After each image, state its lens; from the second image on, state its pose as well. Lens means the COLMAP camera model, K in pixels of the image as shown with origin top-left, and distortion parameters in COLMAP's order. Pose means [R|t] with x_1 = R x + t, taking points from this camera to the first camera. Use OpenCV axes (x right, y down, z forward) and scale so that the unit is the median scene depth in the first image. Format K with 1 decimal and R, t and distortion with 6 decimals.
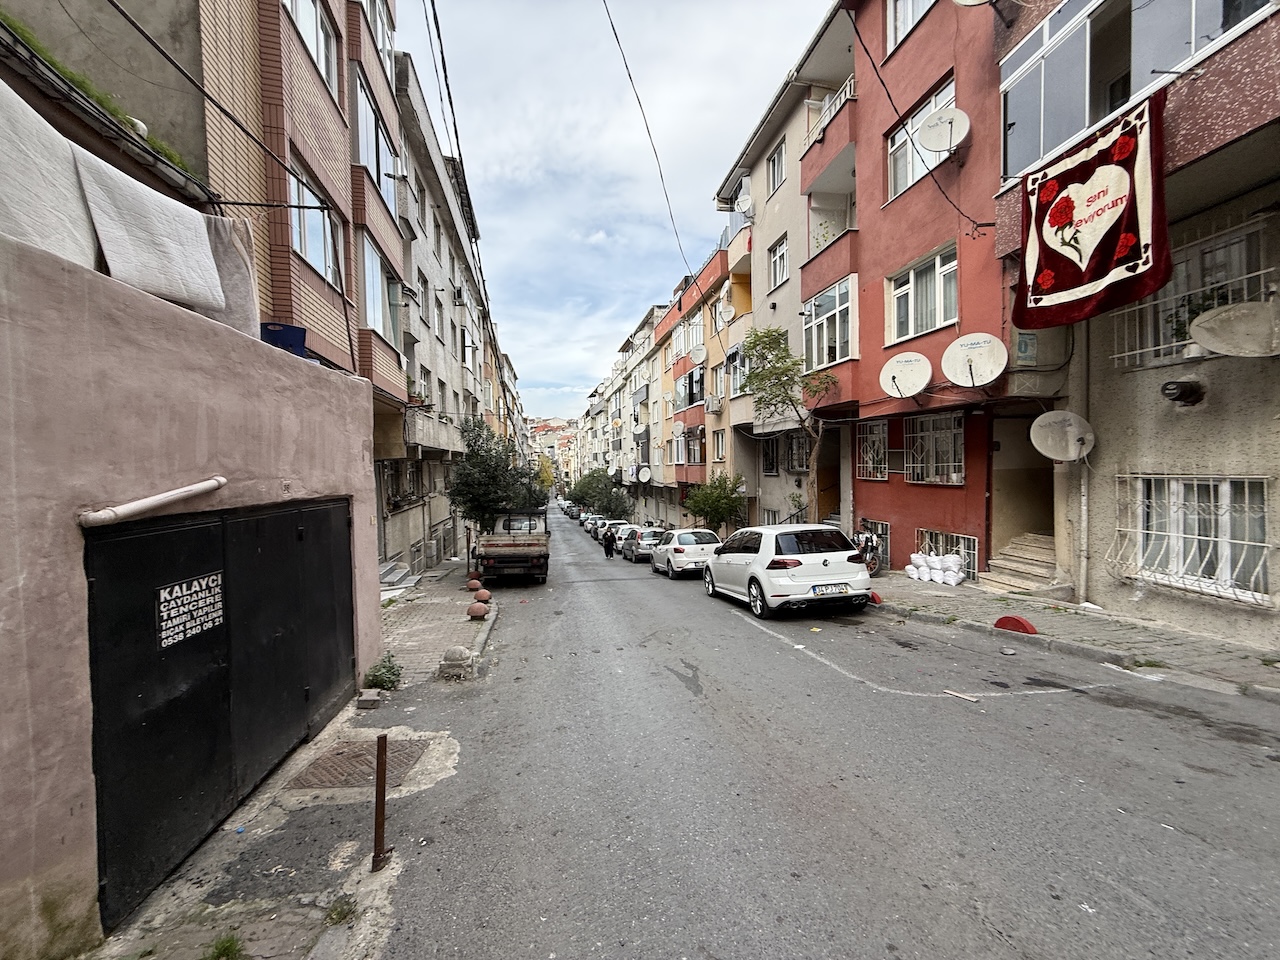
lens RADIAL K [[509.9, 0, 633.3], [0, 509.9, 475.1], [0, 0, 1]] dist [0.001486, 0.000303]
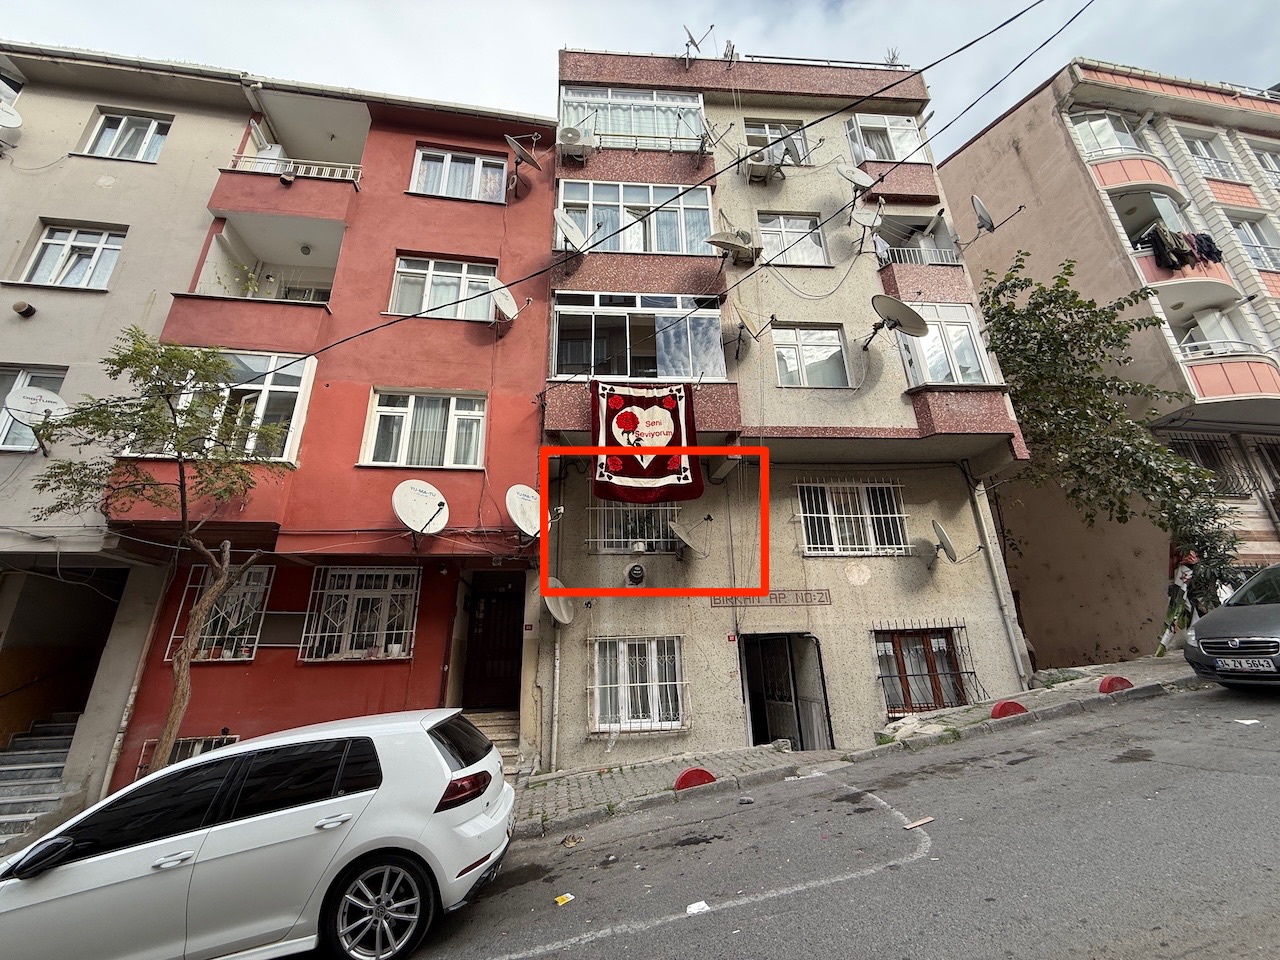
lens RADIAL K [[507.6, 0, 635.1], [0, 507.6, 477.3], [0, 0, 1]] dist [-0.000746, 0.000020]
pose [[0.011483, 0.365125, 0.930888, -0.259451], [0.049219, 0.929614, -0.365233, 0.079394], [-0.998722, 0.050012, -0.007296, 0.793926]]
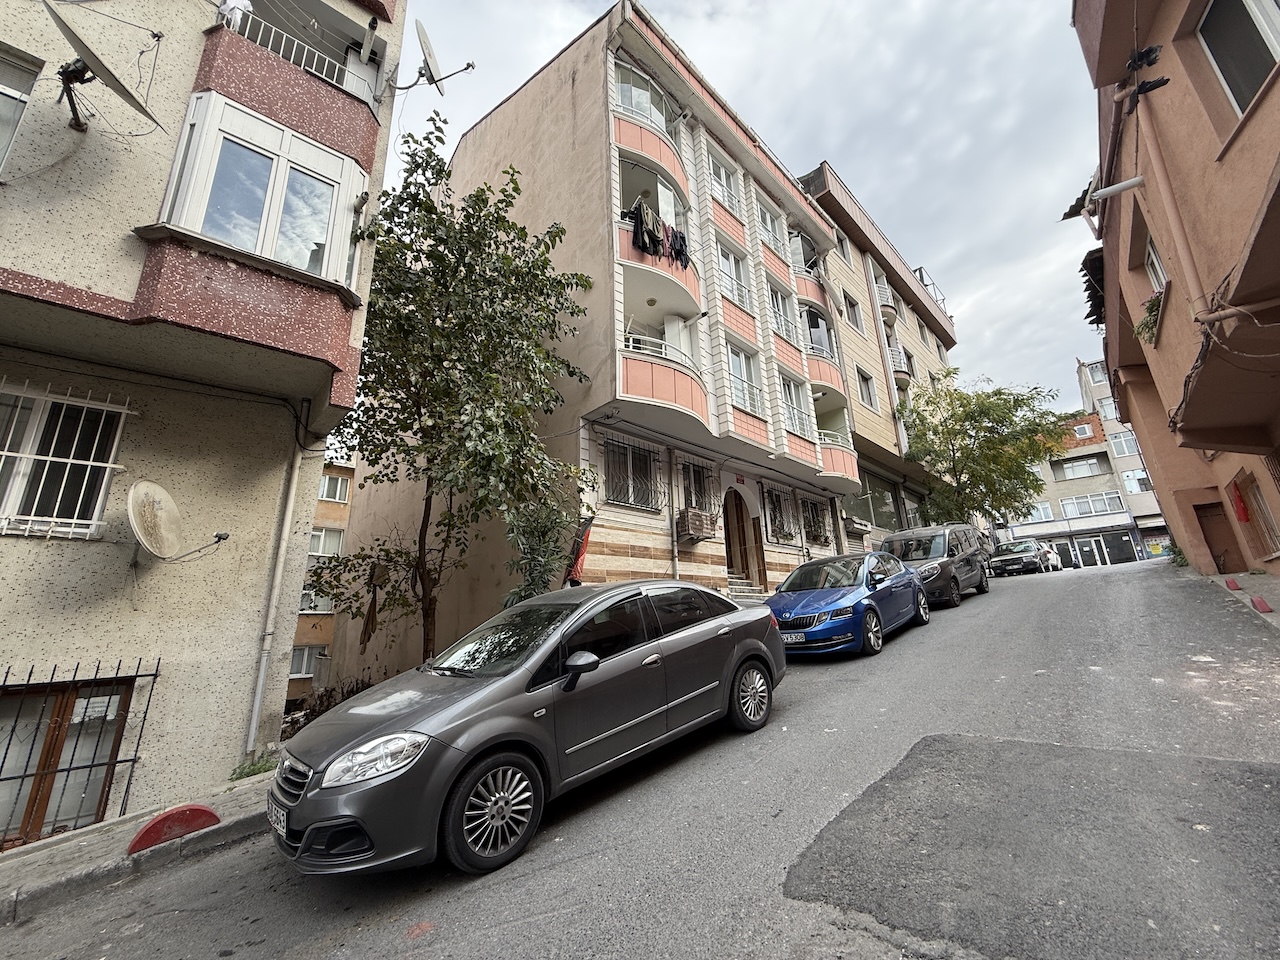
lens RADIAL K [[507.6, 0, 635.1], [0, 507.6, 477.3], [0, 0, 1]] dist [-0.000746, 0.000020]
pose [[-0.565258, 0.270882, 0.779170, 0.025707], [0.065844, 0.956349, -0.284712, -0.003239], [-0.822282, -0.109633, -0.558420, -0.036869]]
